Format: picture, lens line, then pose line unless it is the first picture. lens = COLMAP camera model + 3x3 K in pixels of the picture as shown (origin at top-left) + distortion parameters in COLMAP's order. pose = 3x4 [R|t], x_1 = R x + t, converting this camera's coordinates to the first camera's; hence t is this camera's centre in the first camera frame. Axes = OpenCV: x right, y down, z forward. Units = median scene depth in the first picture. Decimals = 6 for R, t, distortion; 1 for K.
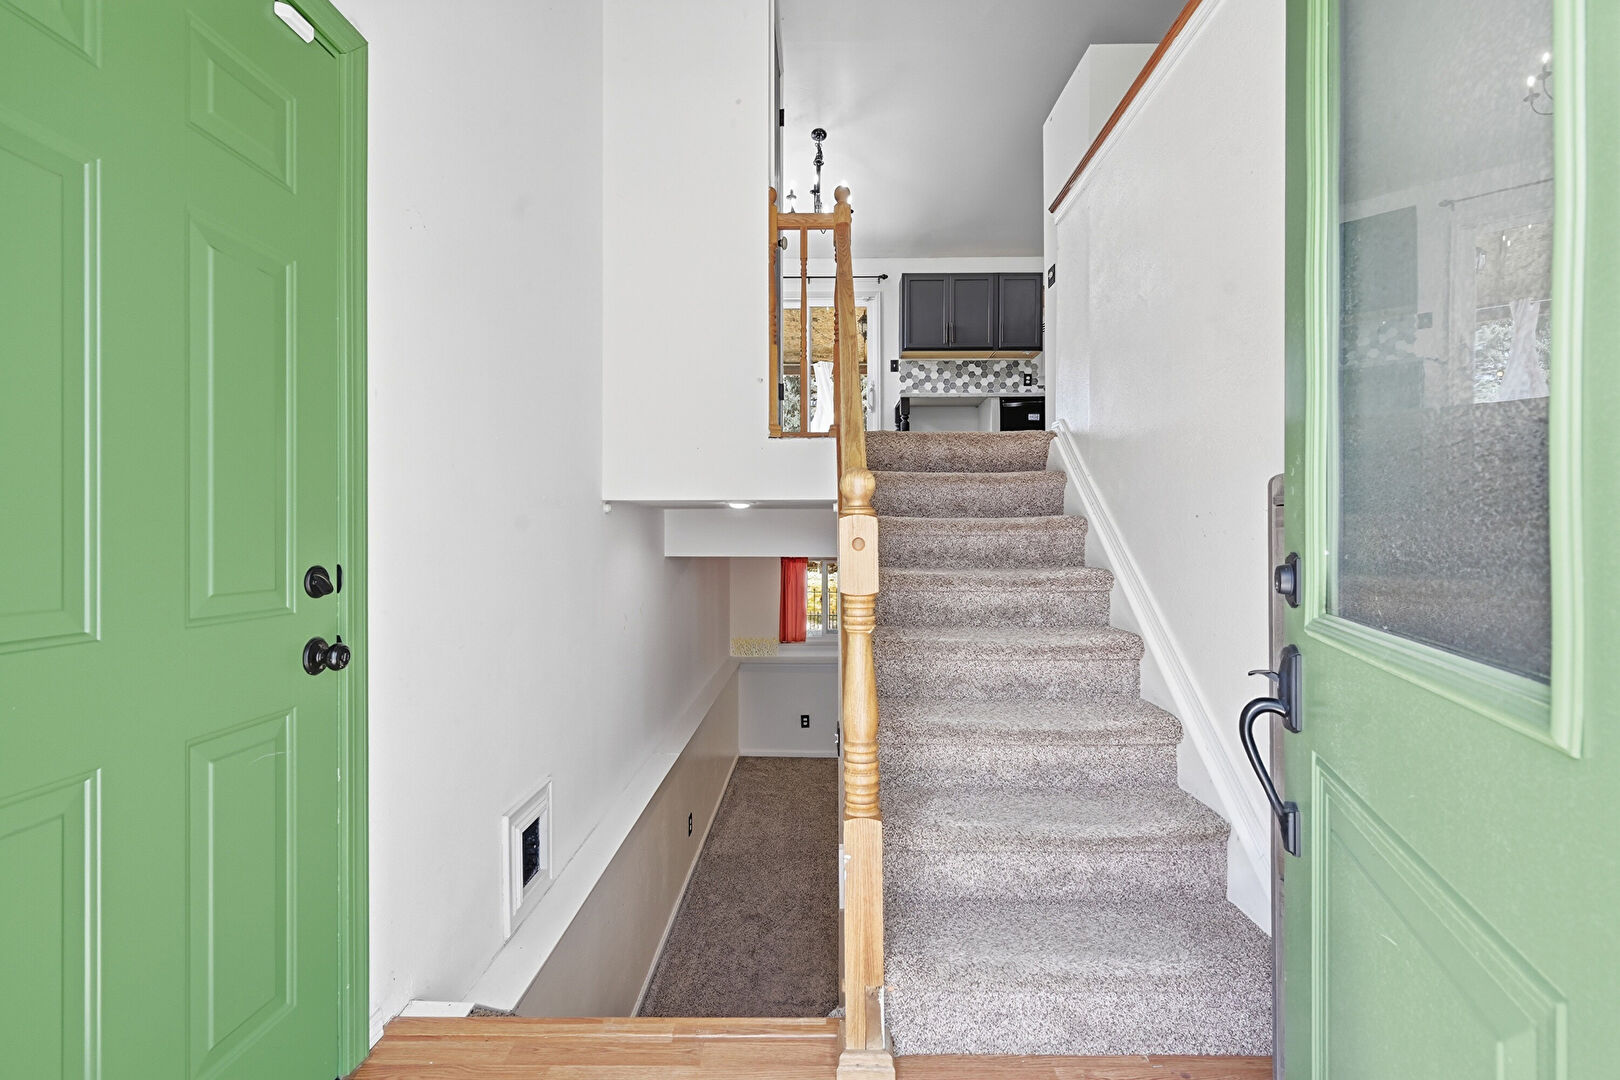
lens RADIAL K [[742.7, 0, 812.2], [0, 742.7, 539.4], [0, 0, 1]] dist [-0.001167, 0.000090]
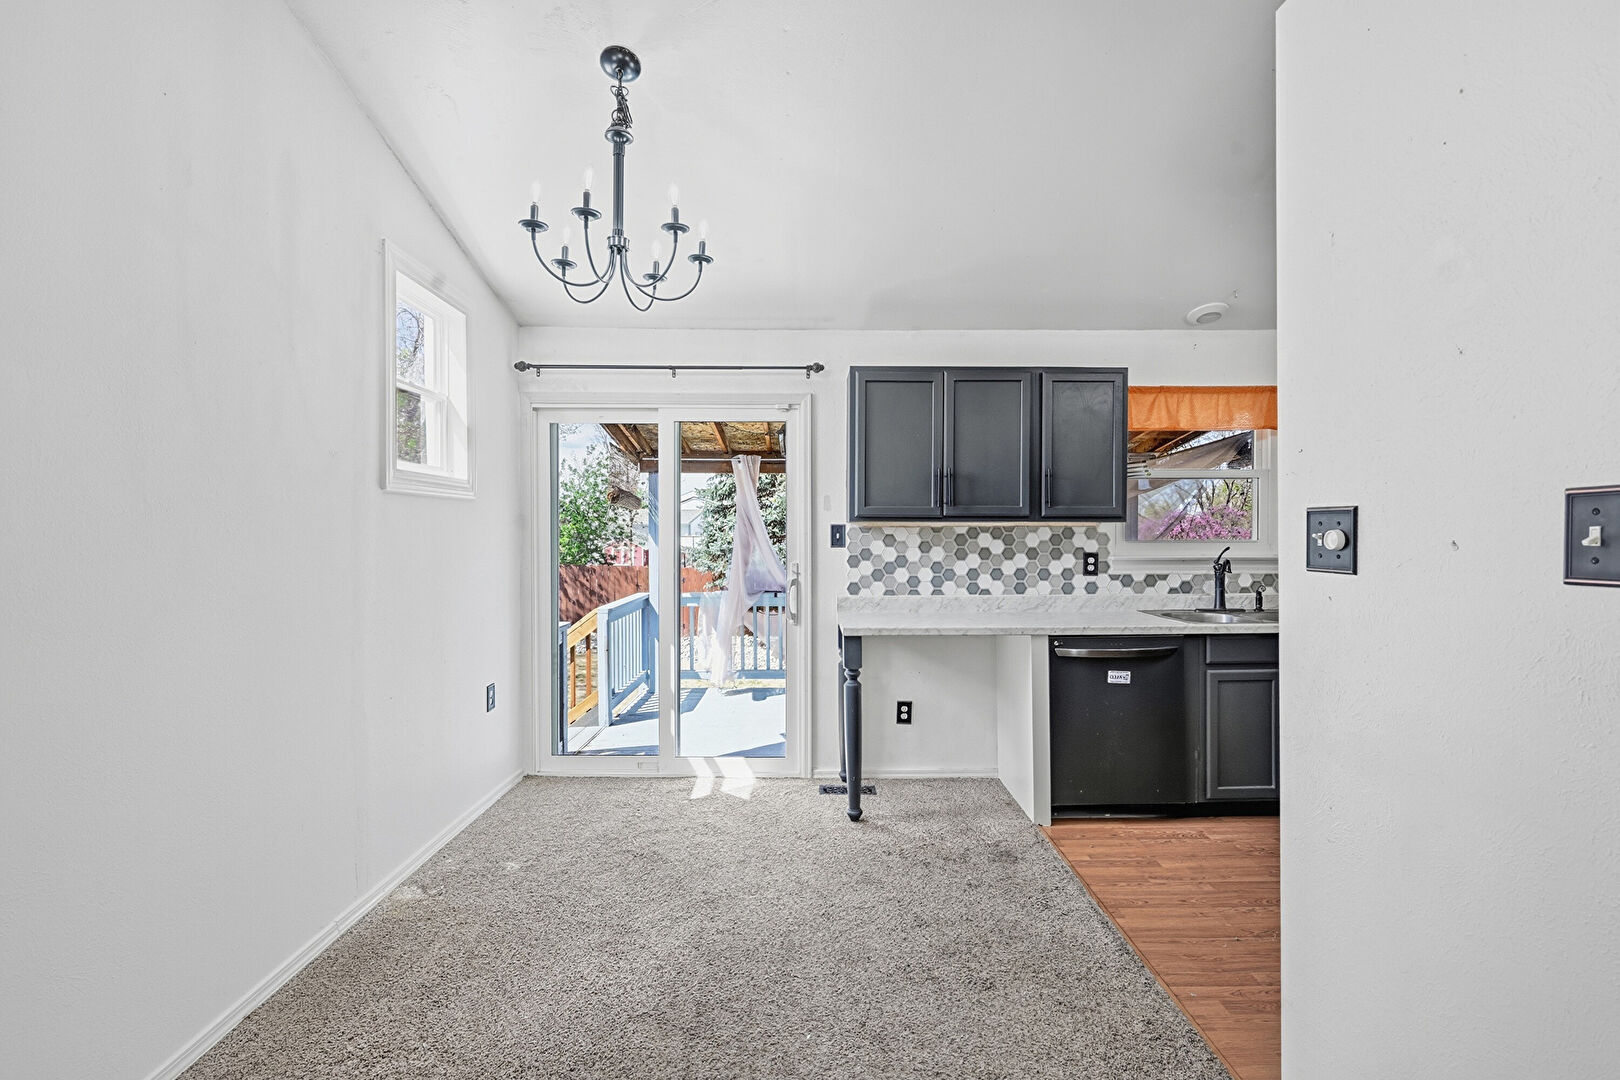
lens RADIAL K [[742.7, 0, 810.6], [0, 742.7, 539.2], [0, 0, 1]] dist [-0.001167, 0.000090]
pose [[0.999737, 0.003164, 0.022703, 0.079936], [-0.003351, 0.999961, 0.008206, -0.236049], [-0.022676, -0.008280, 0.999709, 0.478394]]
